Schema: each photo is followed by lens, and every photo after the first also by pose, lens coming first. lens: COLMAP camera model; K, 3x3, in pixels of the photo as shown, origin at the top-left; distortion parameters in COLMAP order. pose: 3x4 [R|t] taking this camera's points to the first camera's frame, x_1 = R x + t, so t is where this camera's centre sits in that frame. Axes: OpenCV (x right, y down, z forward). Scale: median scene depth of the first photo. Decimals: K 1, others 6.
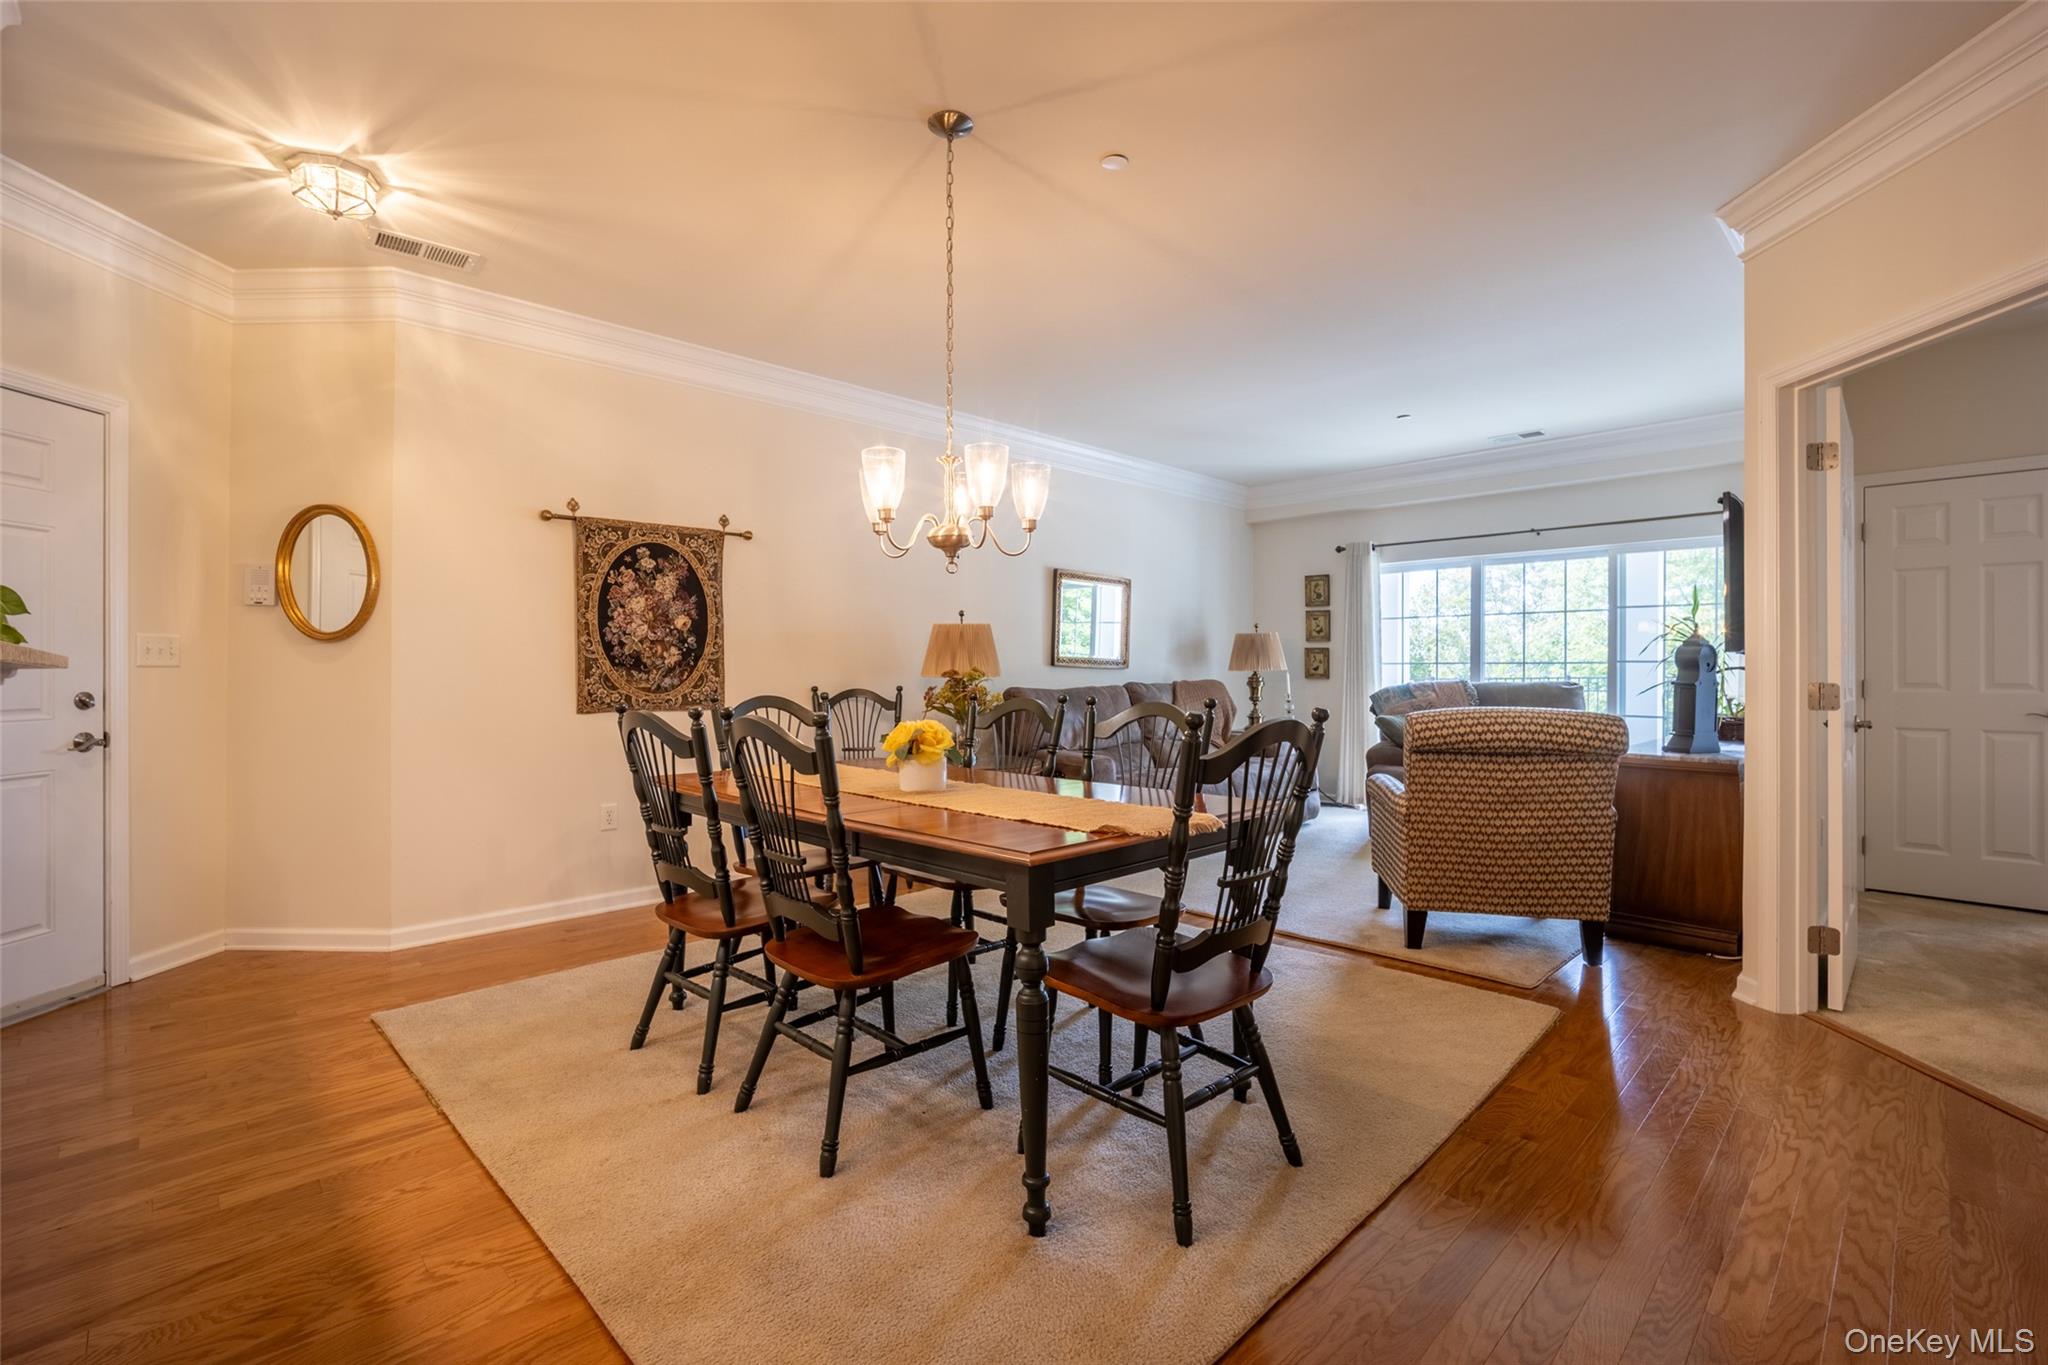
lens RADIAL K [[887.1, 0, 1016.2], [0, 887.1, 670.4], [0, 0, 1]] dist [-0.014688, 0.002446]
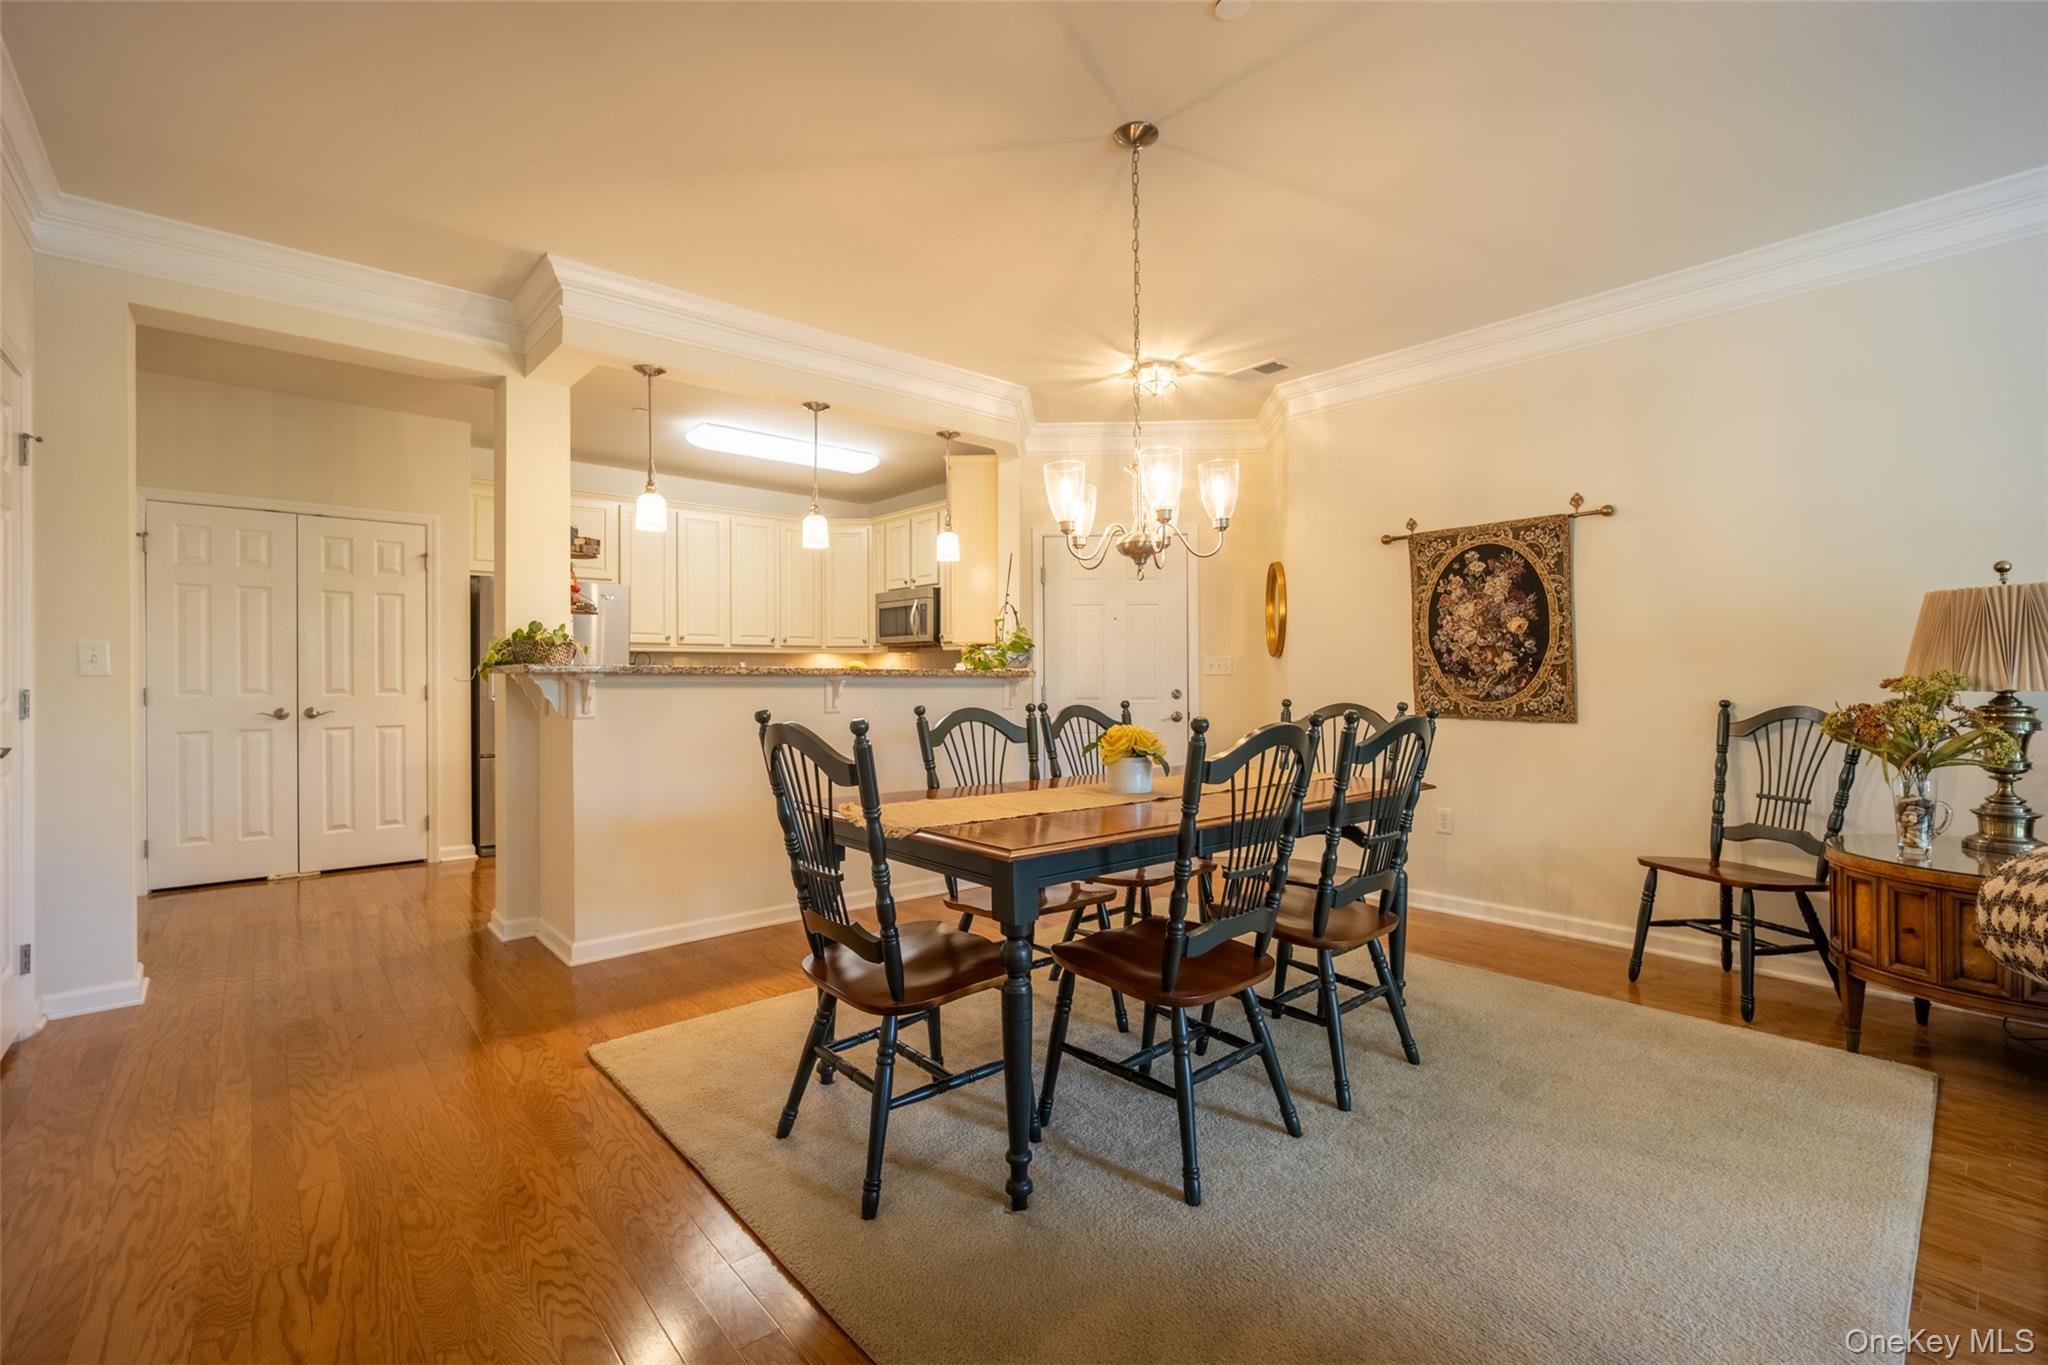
lens RADIAL K [[887.1, 0, 1034.4], [0, 887.1, 668.4], [0, 0, 1]] dist [-0.014688, 0.002446]
pose [[-0.037640, -0.011665, -0.999223, 0.548755], [-0.002723, 0.999929, -0.011570, 0.002279], [0.999288, 0.002286, -0.037669, 0.538217]]
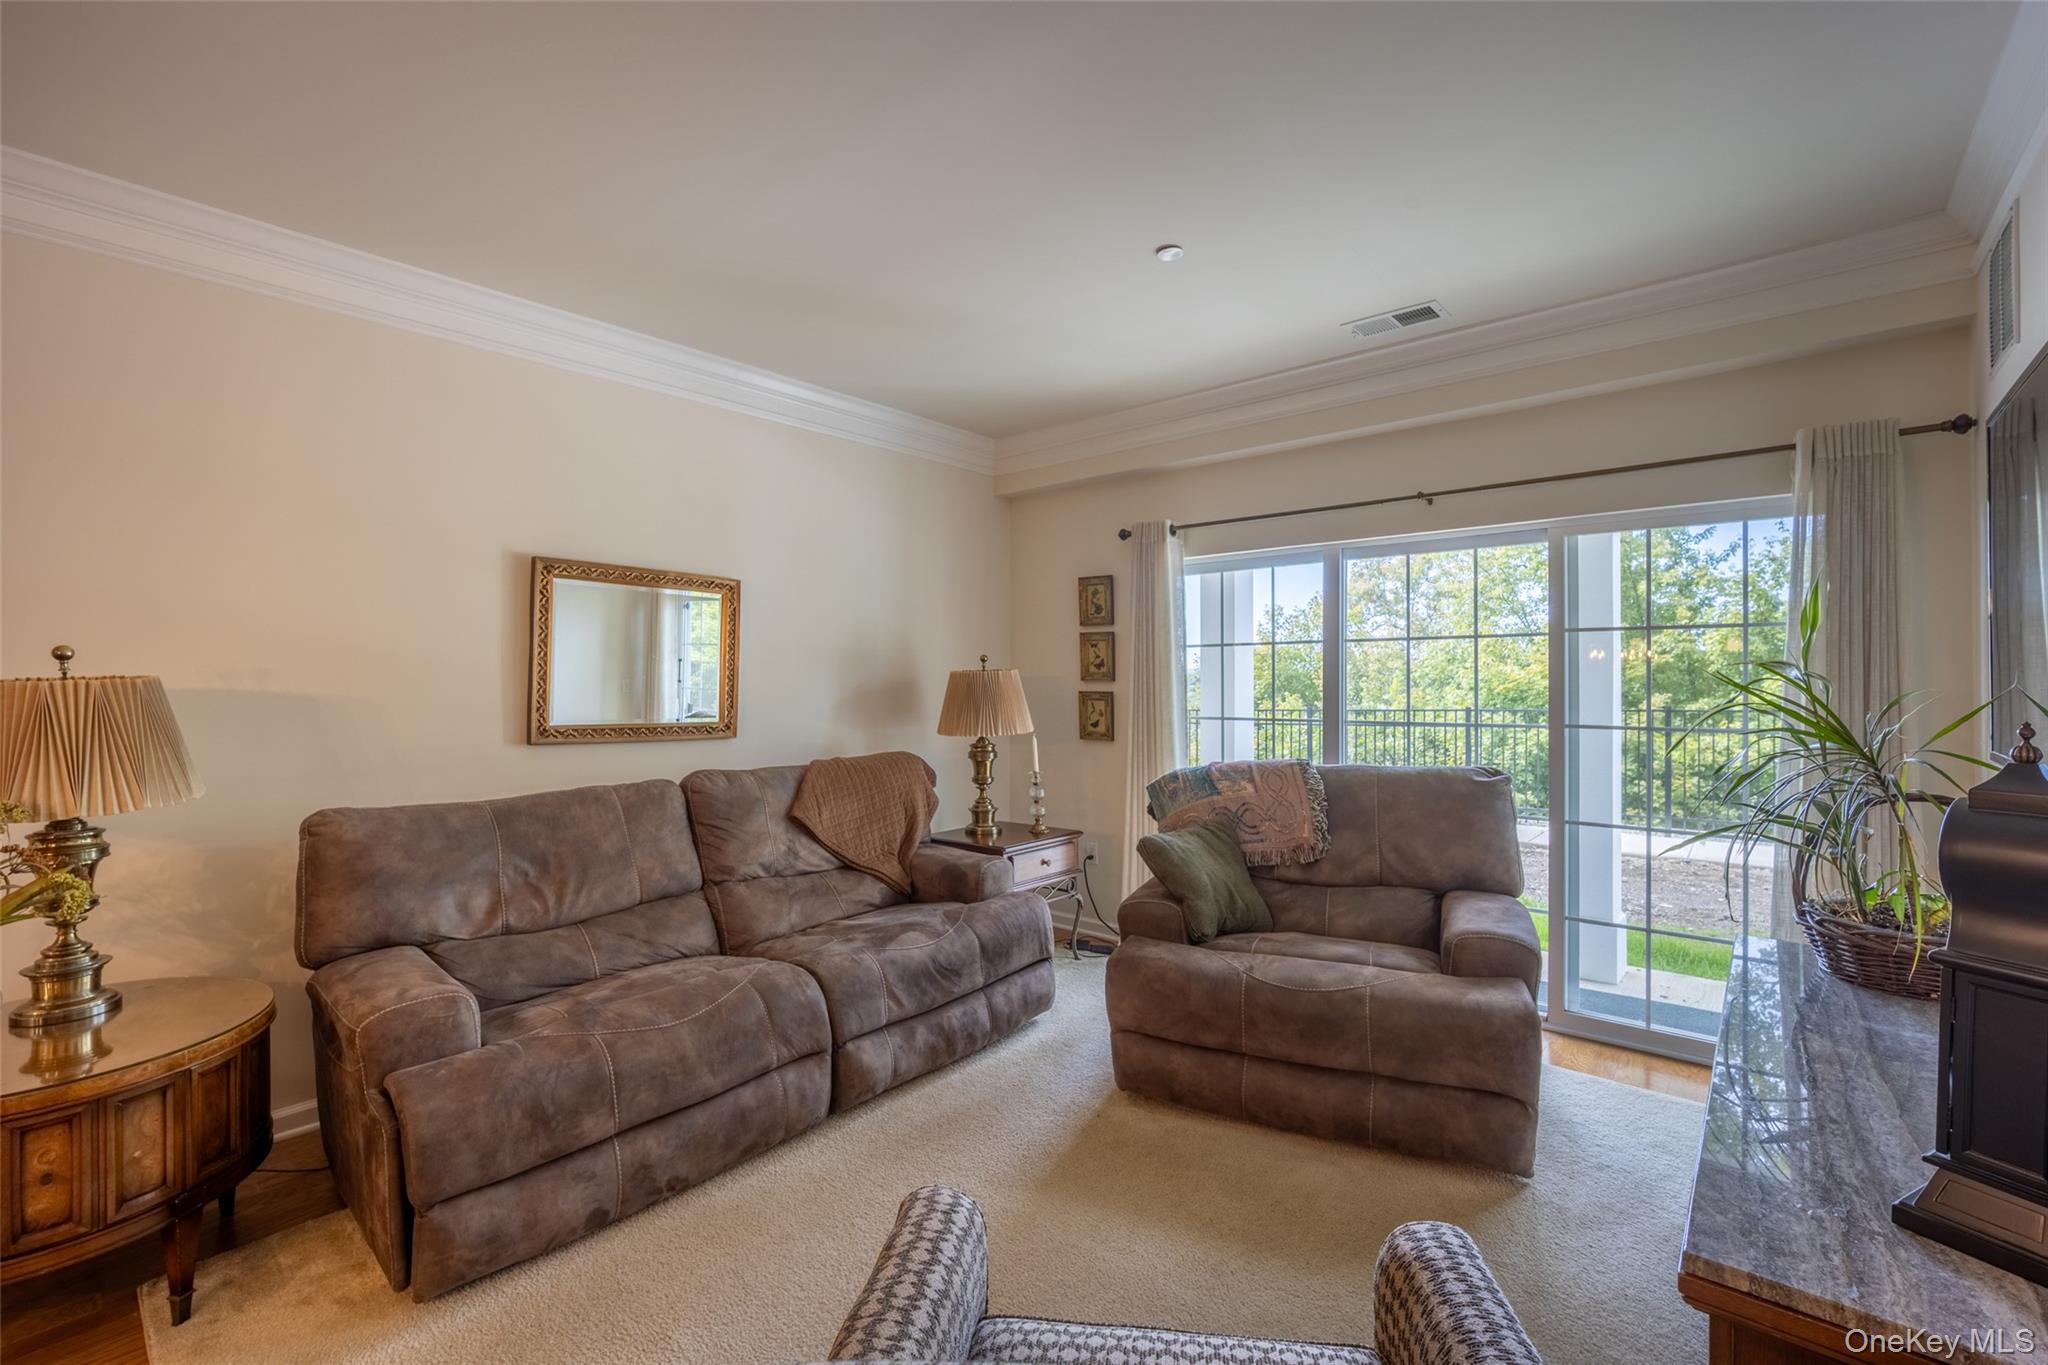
lens RADIAL K [[887.1, 0, 1021.7], [0, 887.1, 682.9], [0, 0, 1]] dist [-0.014688, 0.002446]
pose [[0.995086, -0.006325, 0.098813, 0.392377], [0.006267, 0.999980, 0.000897, -0.057019], [-0.098817, -0.000274, 0.995106, 0.659536]]
